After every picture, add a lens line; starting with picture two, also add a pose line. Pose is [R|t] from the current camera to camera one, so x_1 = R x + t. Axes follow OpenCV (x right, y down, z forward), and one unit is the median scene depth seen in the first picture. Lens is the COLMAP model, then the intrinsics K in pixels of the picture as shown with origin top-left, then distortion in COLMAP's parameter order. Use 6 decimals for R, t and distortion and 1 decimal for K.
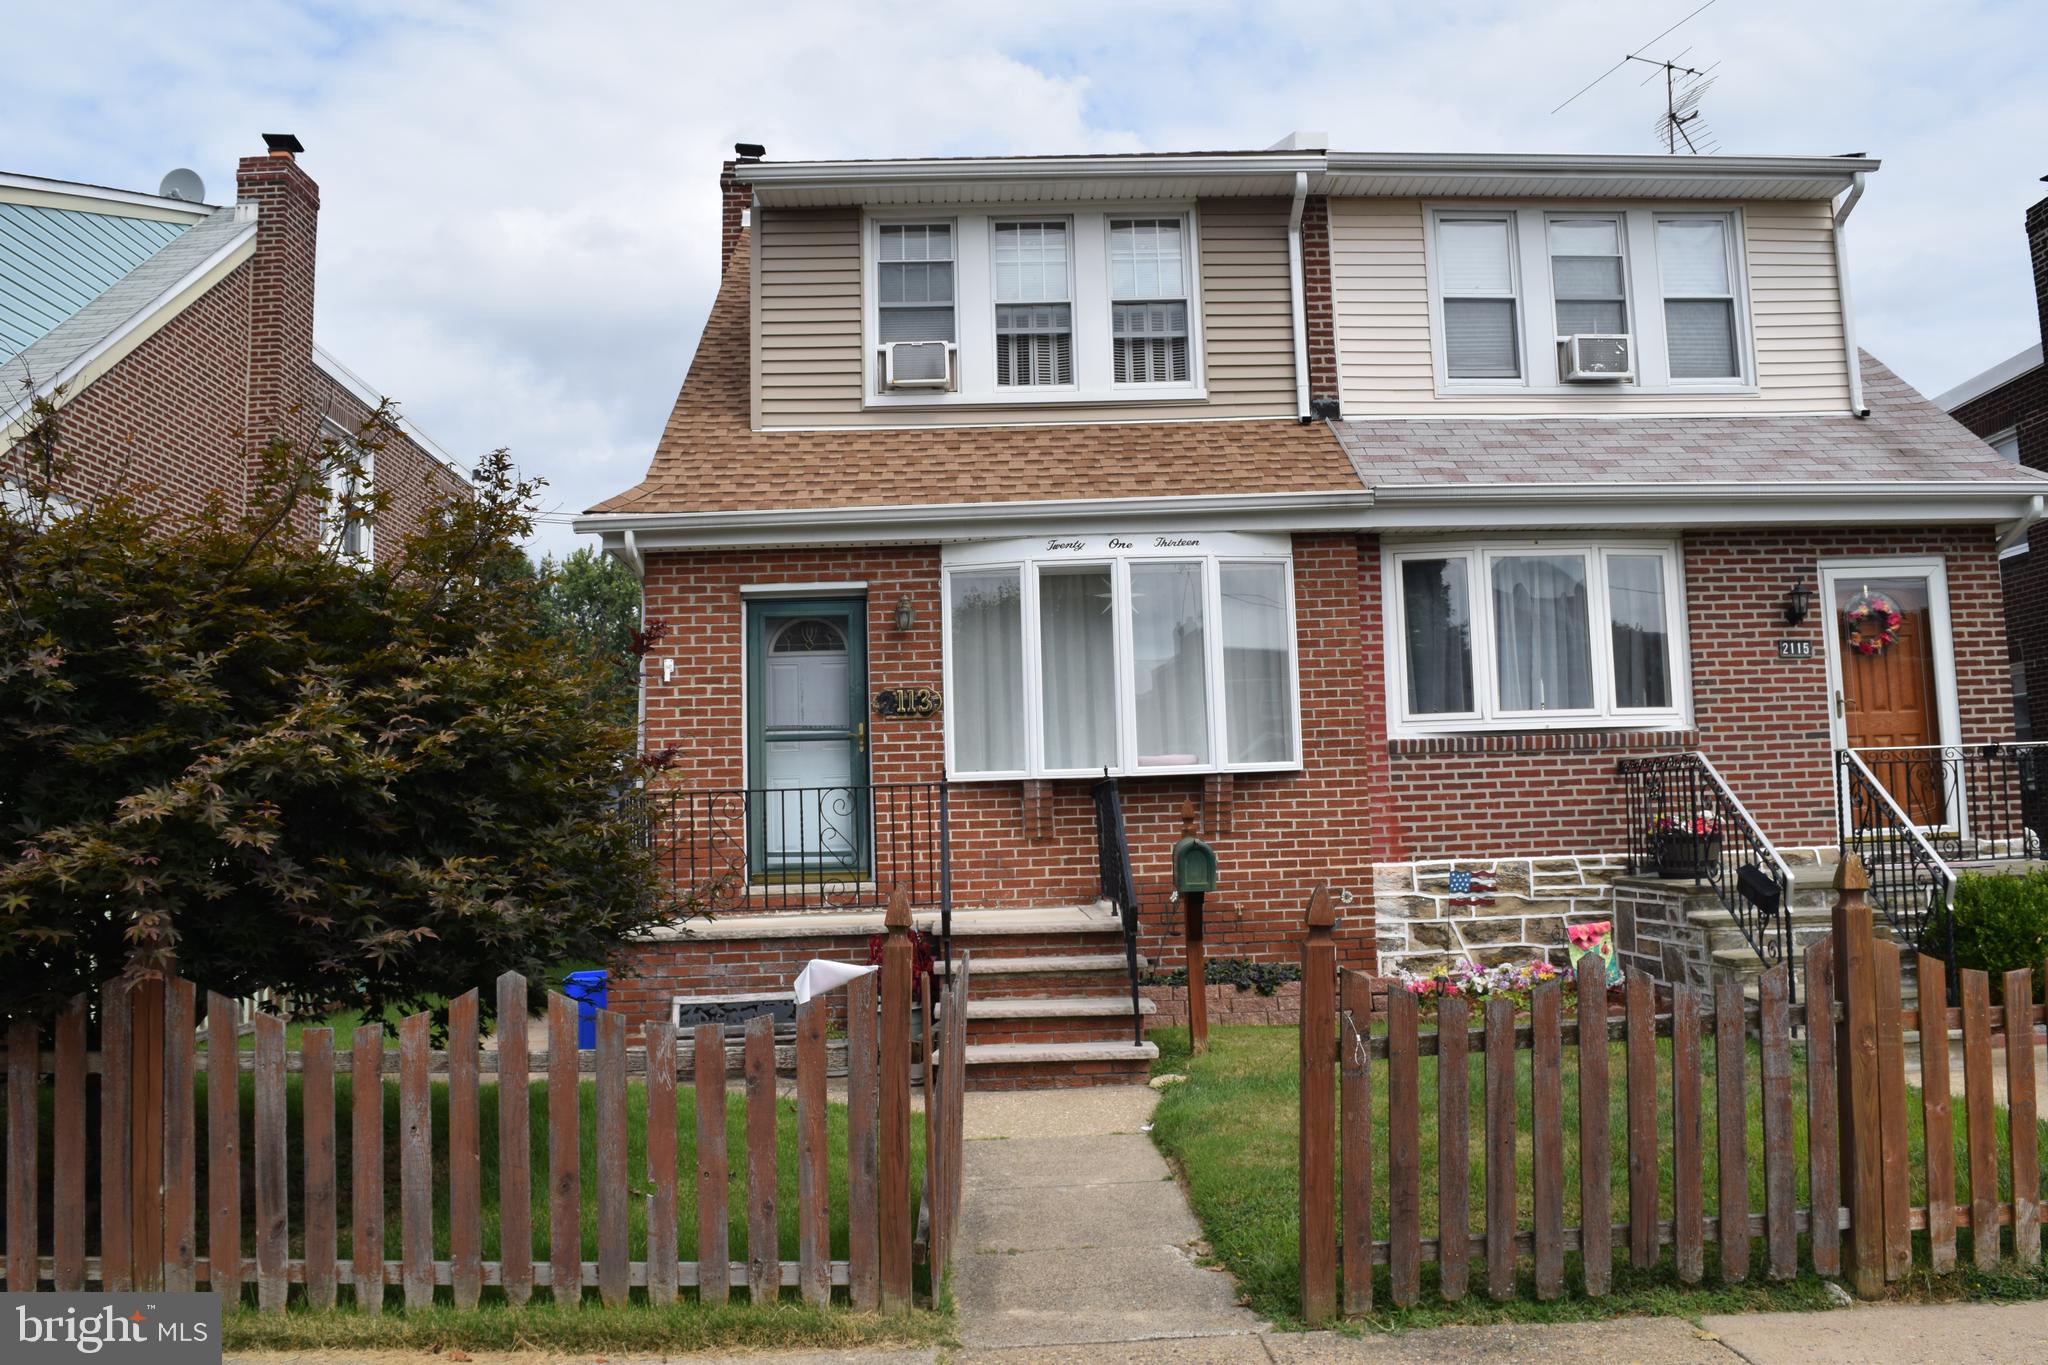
lens RADIAL K [[1629.2, 0, 1024.7], [0, 1629.2, 690.3], [0, 0, 1]] dist [-0.095996, 0.021797]
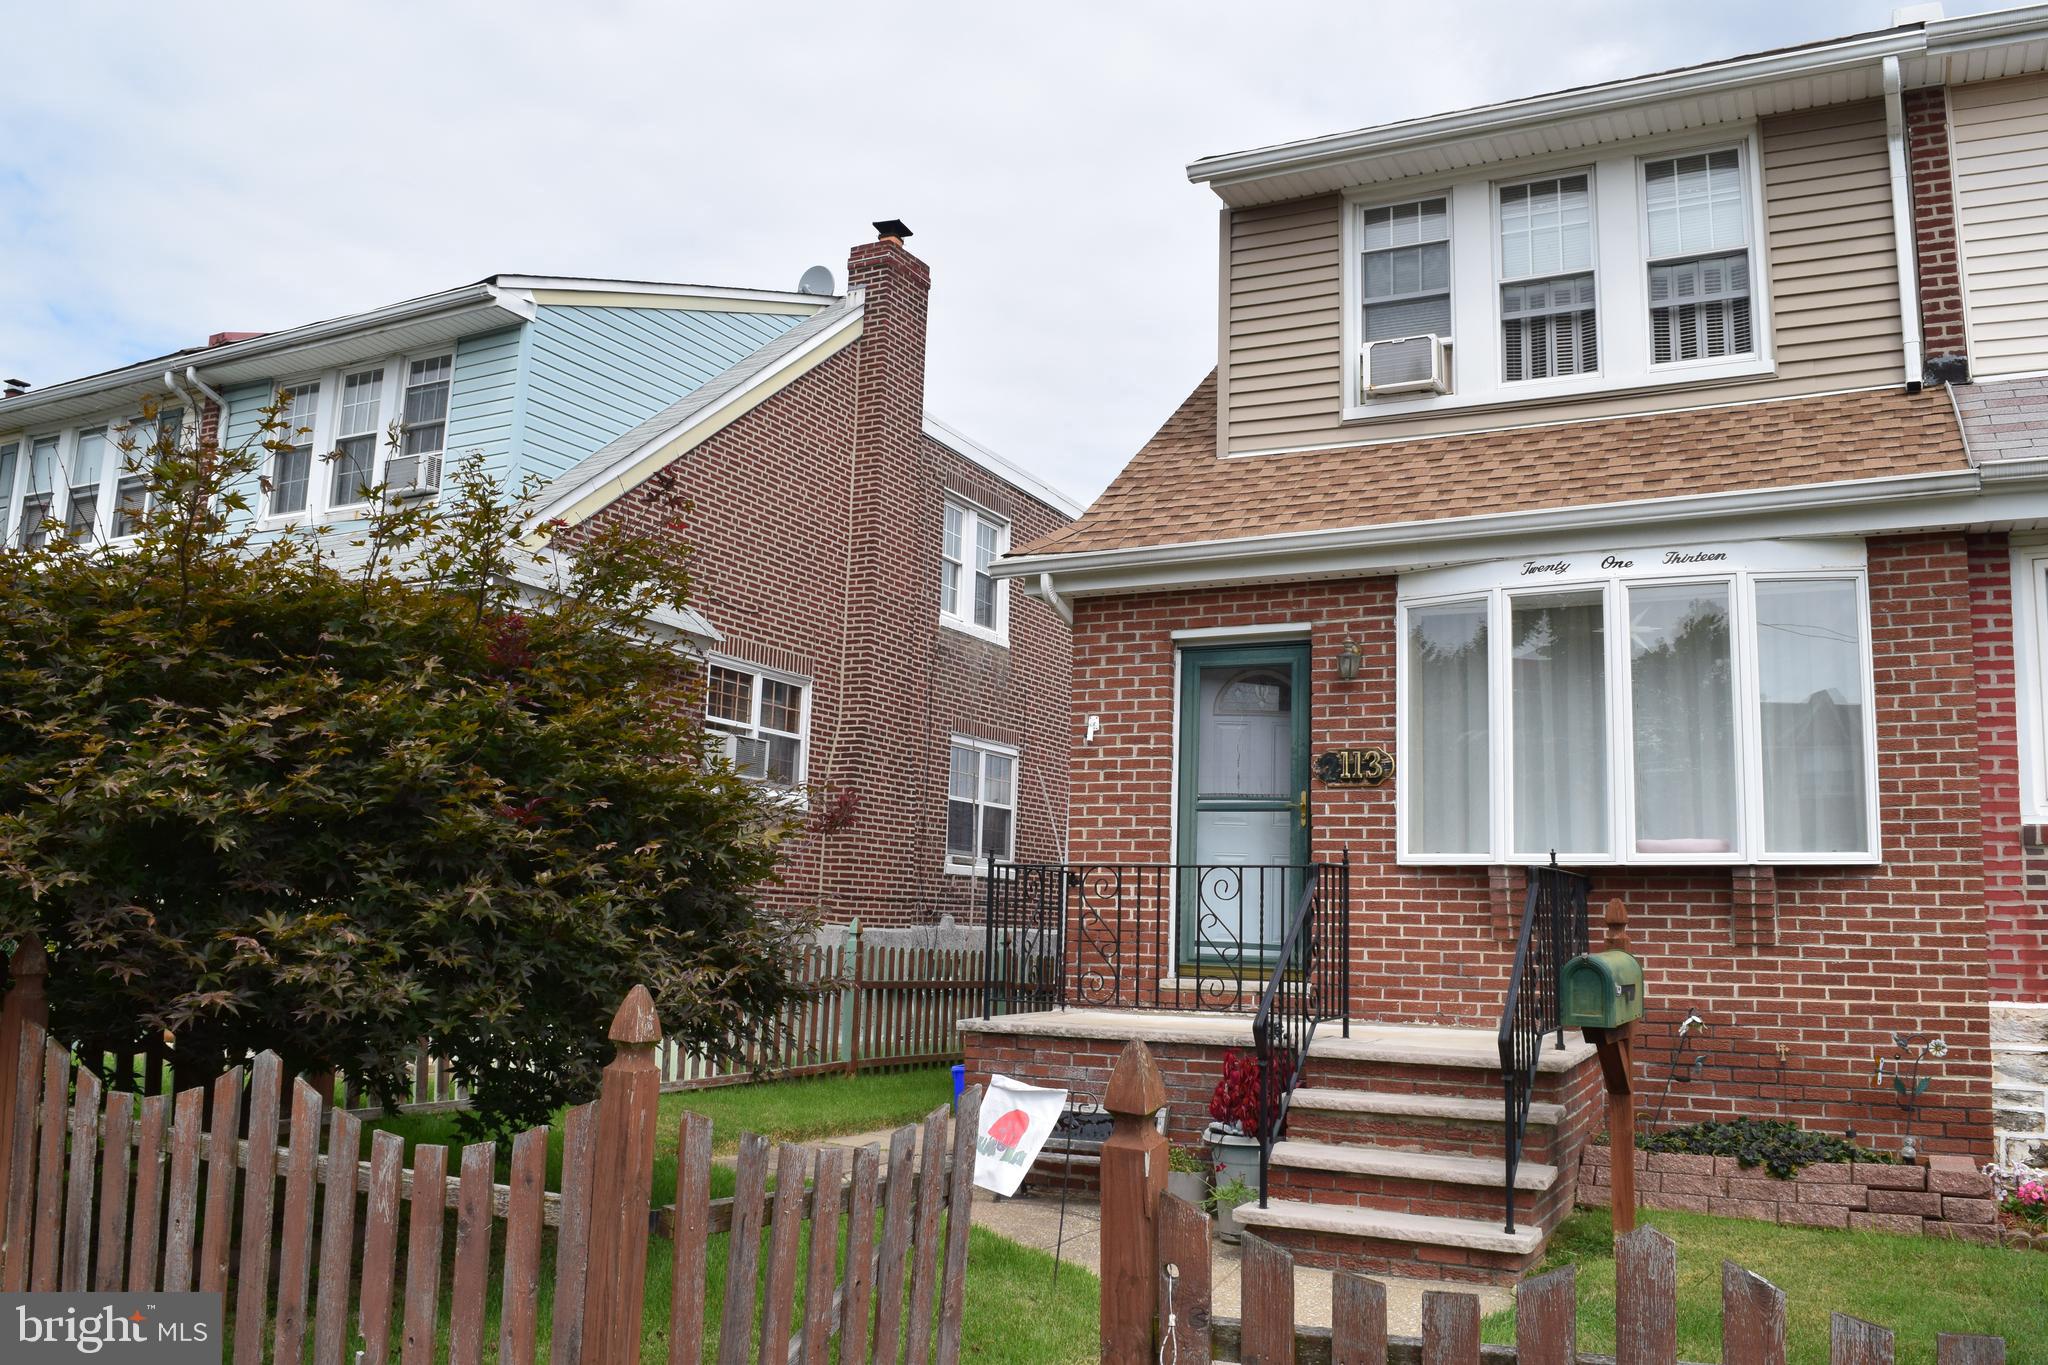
lens RADIAL K [[1629.2, 0, 1021.9], [0, 1629.2, 685.7], [0, 0, 1]] dist [-0.095996, 0.021797]
pose [[0.870053, -0.015341, -0.492719, 0.185499], [-0.010995, 0.998663, -0.050508, 0.009745], [0.492835, 0.049362, 0.868722, 0.199958]]
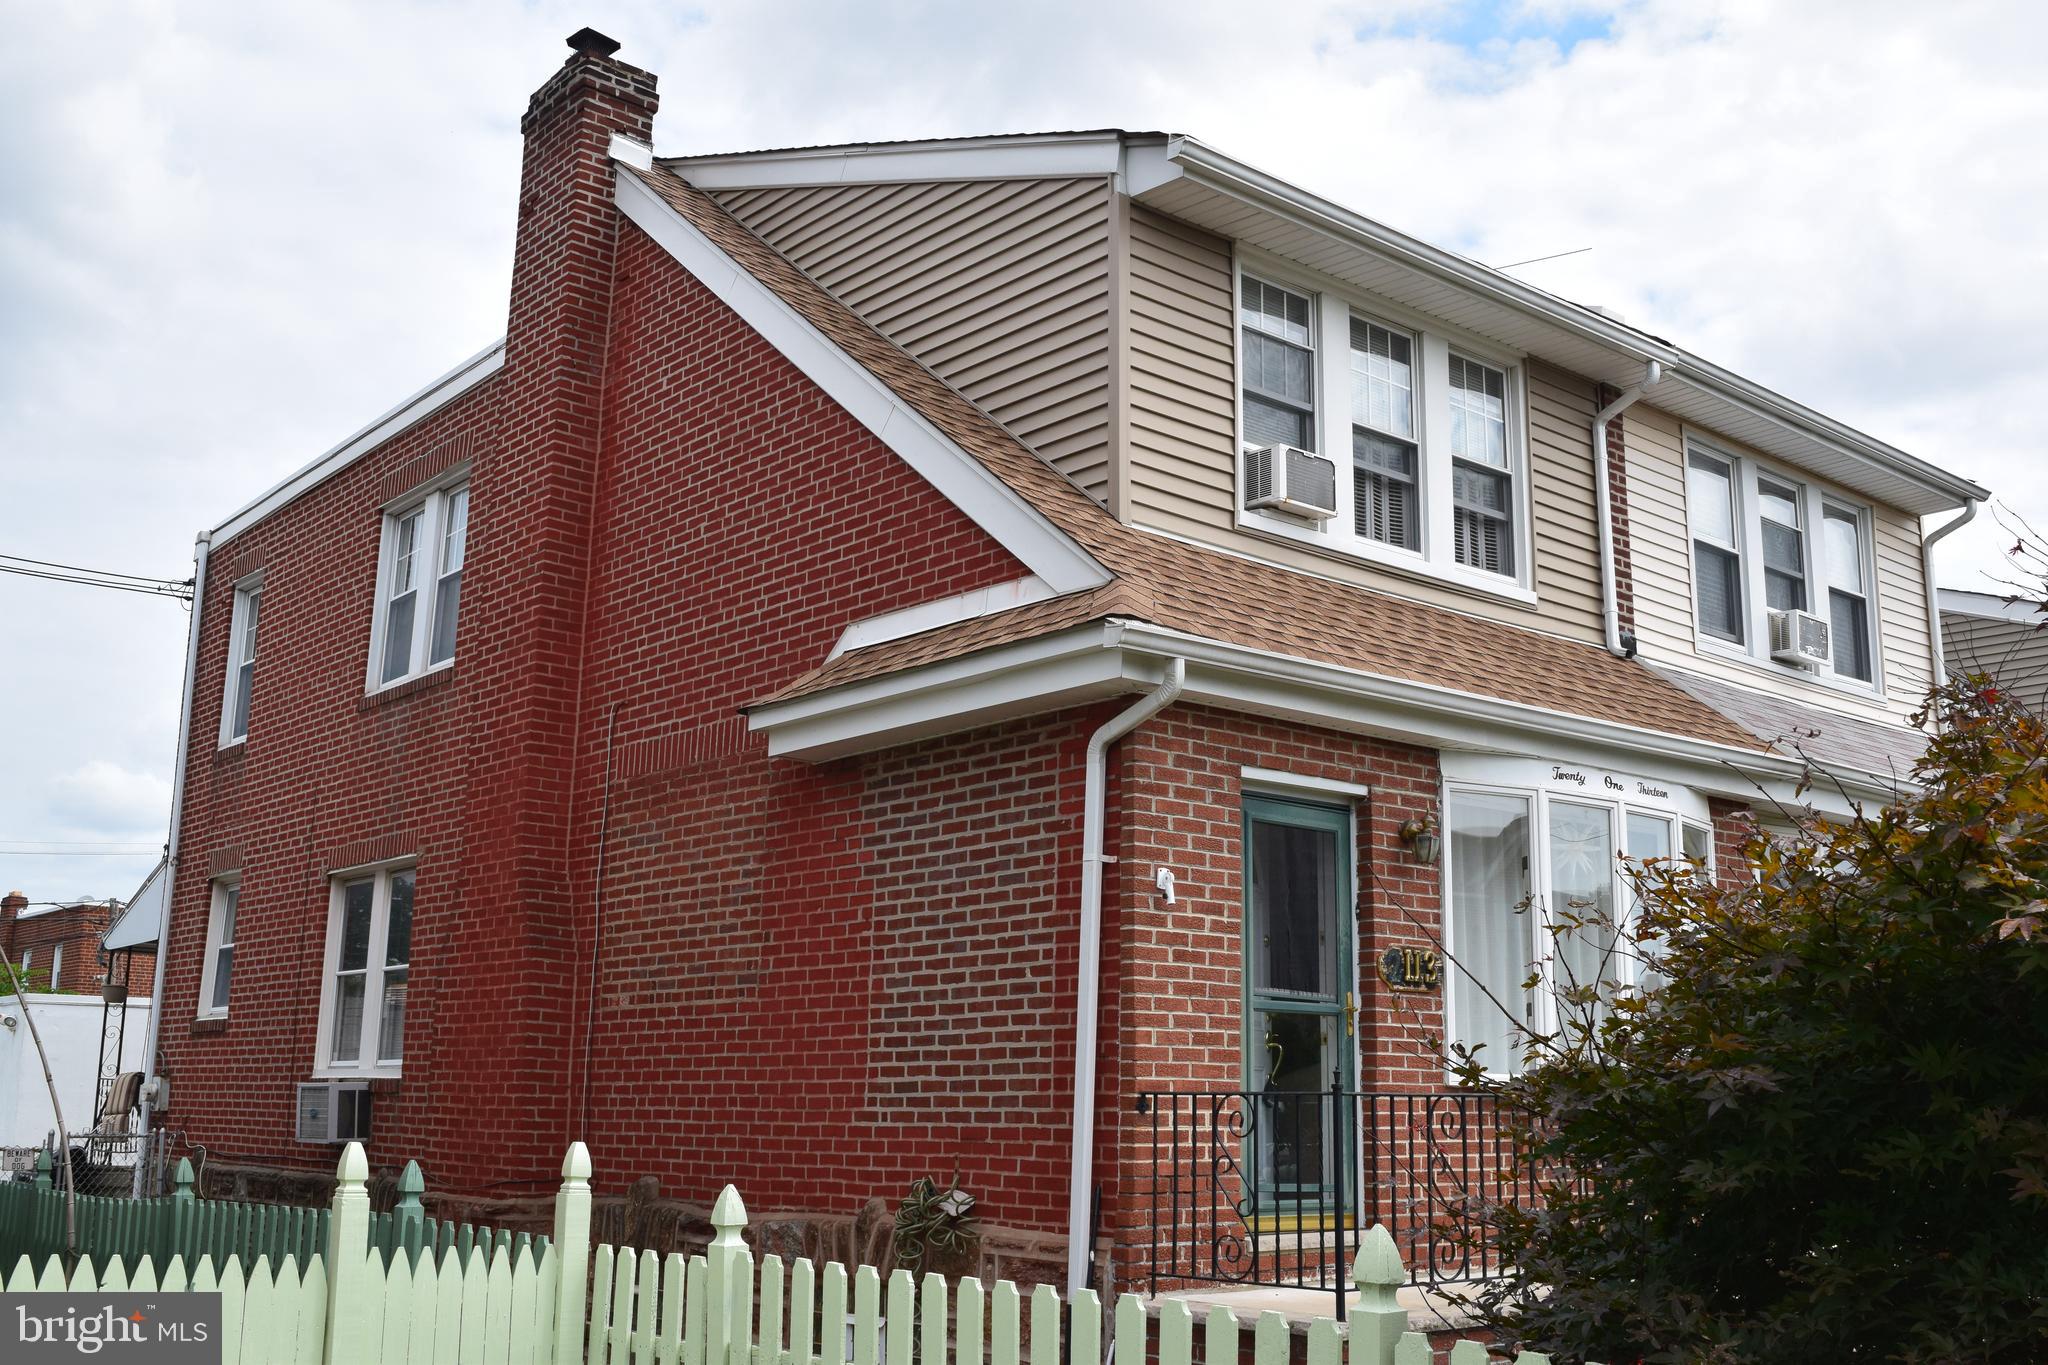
lens RADIAL K [[2097.7, 0, 1022.9], [0, 2097.7, 674.4], [0, 0, 1]] dist [-0.062099, 0.000000]
pose [[0.778449, 0.167082, 0.605062, -0.756857], [-0.090495, 0.983726, -0.155219, 0.037489], [-0.621150, 0.066075, 0.780901, 0.392832]]
